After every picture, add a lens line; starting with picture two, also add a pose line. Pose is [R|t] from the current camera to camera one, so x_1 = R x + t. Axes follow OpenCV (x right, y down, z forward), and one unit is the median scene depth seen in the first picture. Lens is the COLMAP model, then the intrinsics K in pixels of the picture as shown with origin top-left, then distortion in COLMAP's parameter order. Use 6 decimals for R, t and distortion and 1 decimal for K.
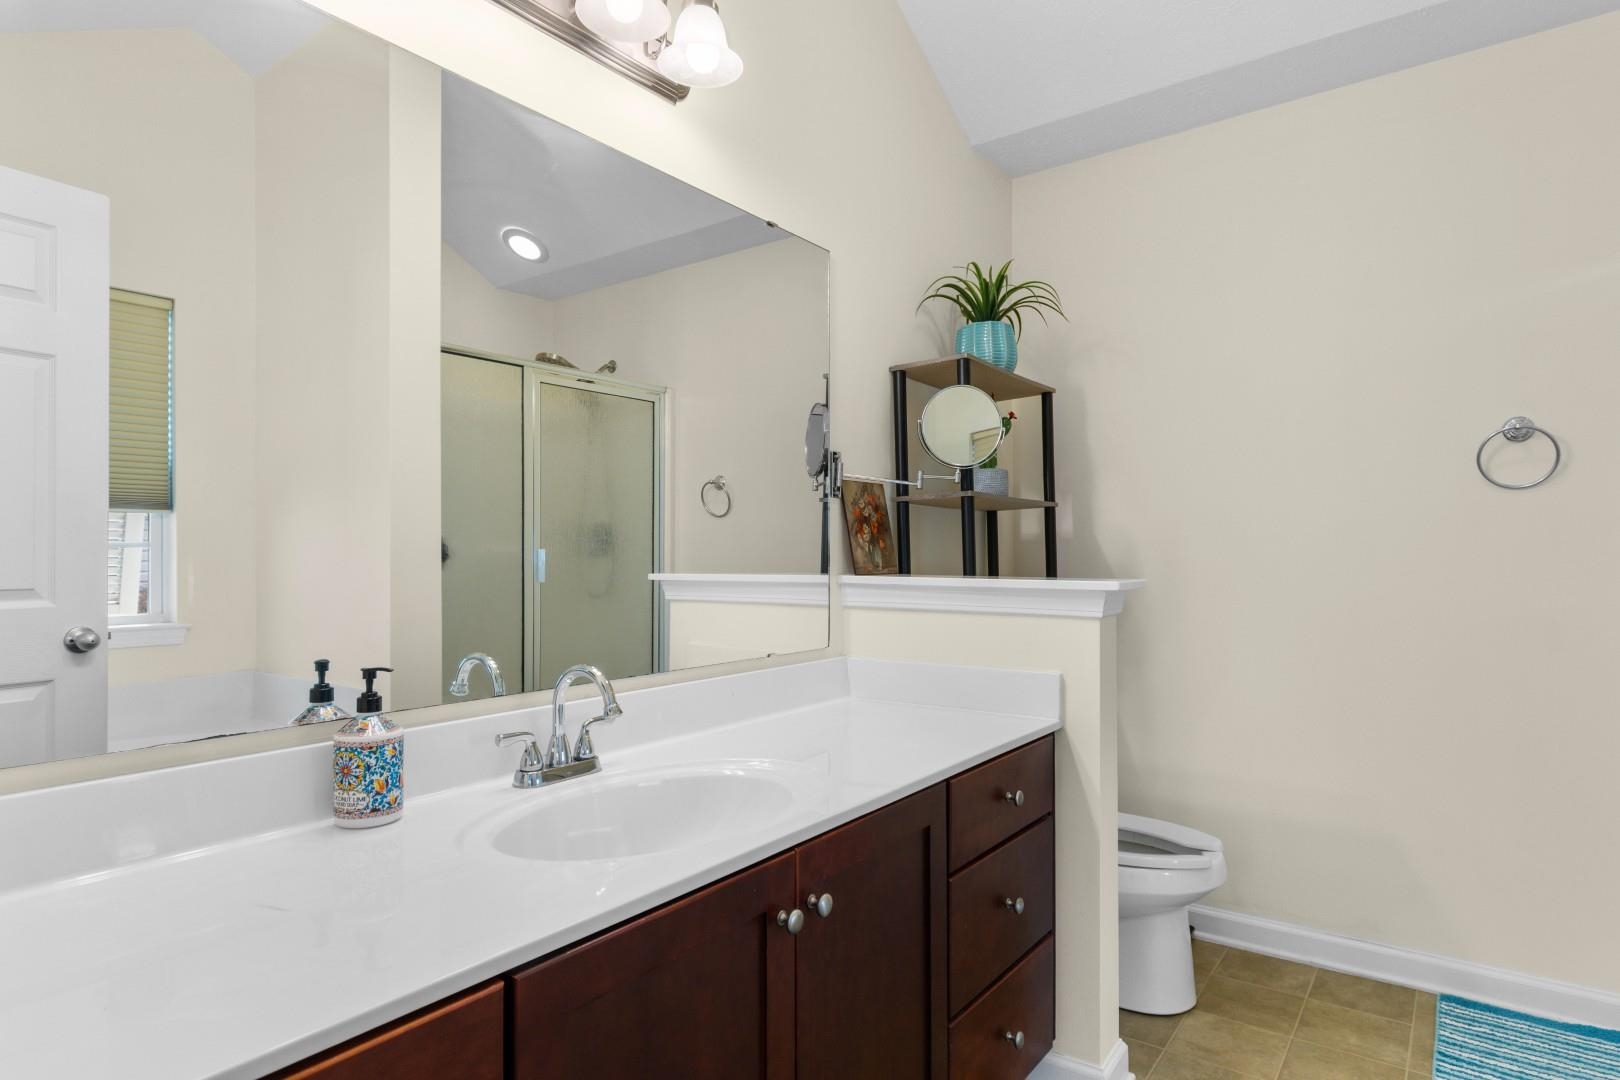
lens RADIAL K [[881.3, 0, 810.0], [0, 881.3, 540.0], [0, 0, 1]] dist [-0.000609, -0.000958]
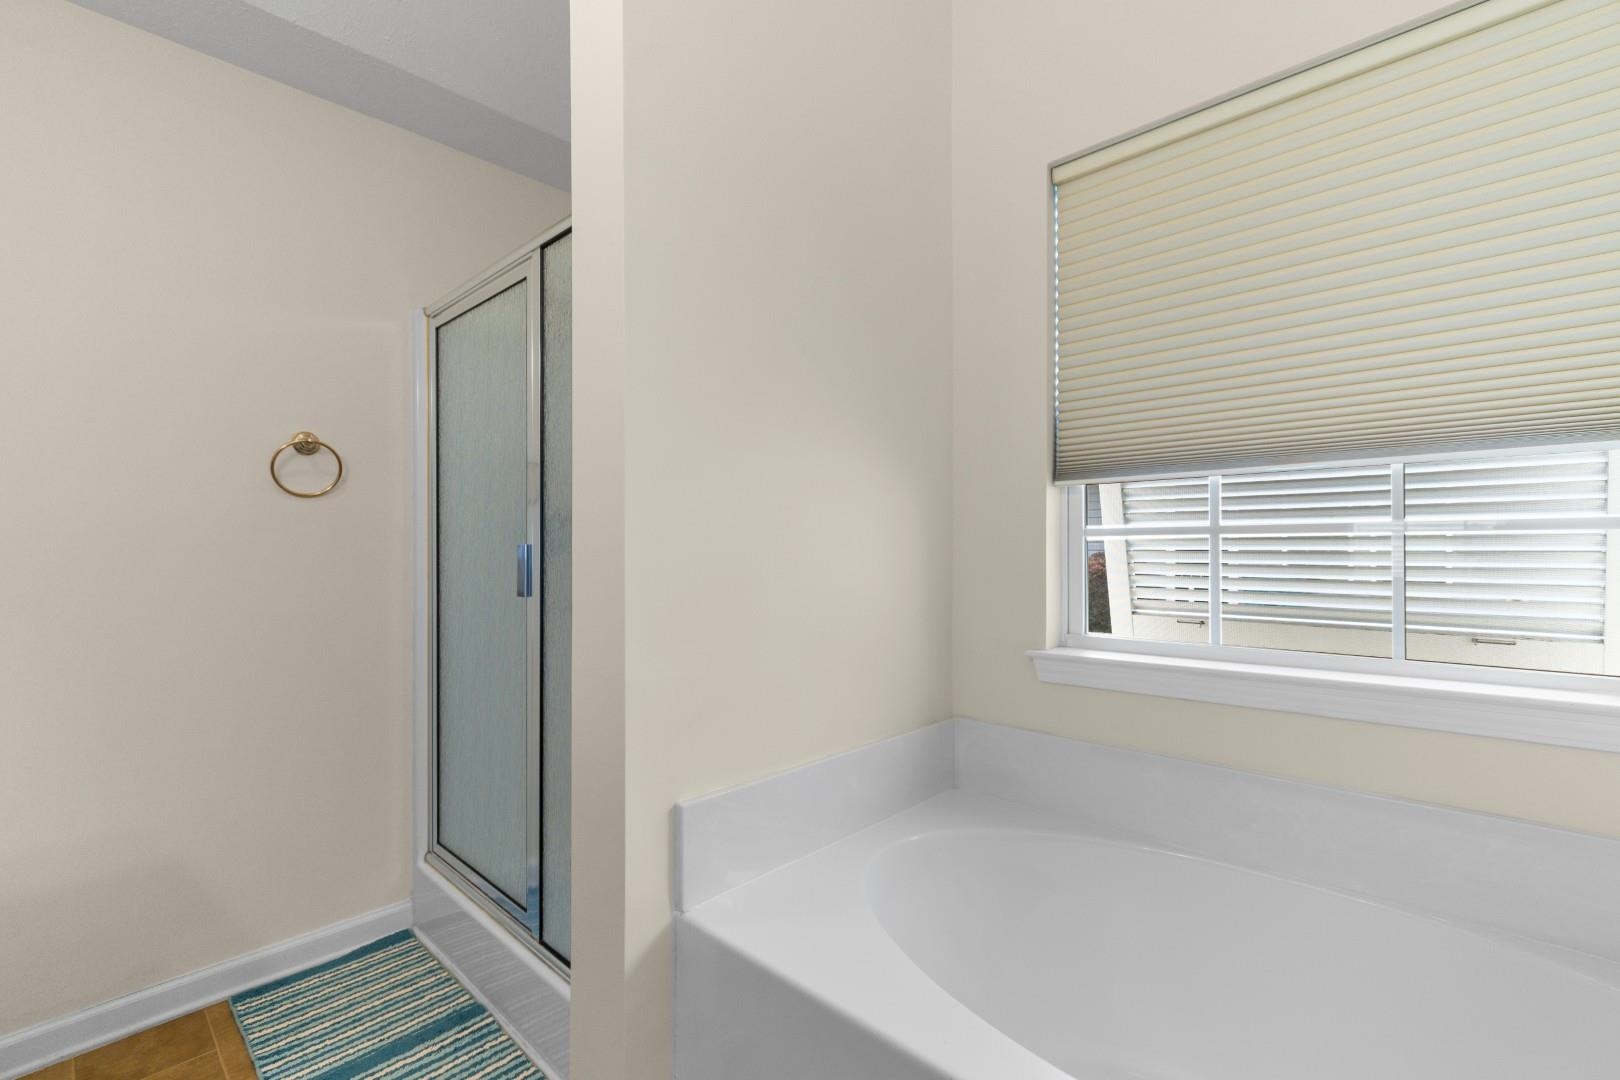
lens RADIAL K [[708.5, 0, 813.4], [0, 708.5, 541.6], [0, 0, 1]] dist [0.000894, -0.000665]
pose [[0.108589, 0.012293, 0.994011, -0.015797], [-0.008969, 0.999895, -0.011385, 0.003220], [-0.994046, -0.007679, 0.108688, 0.268300]]
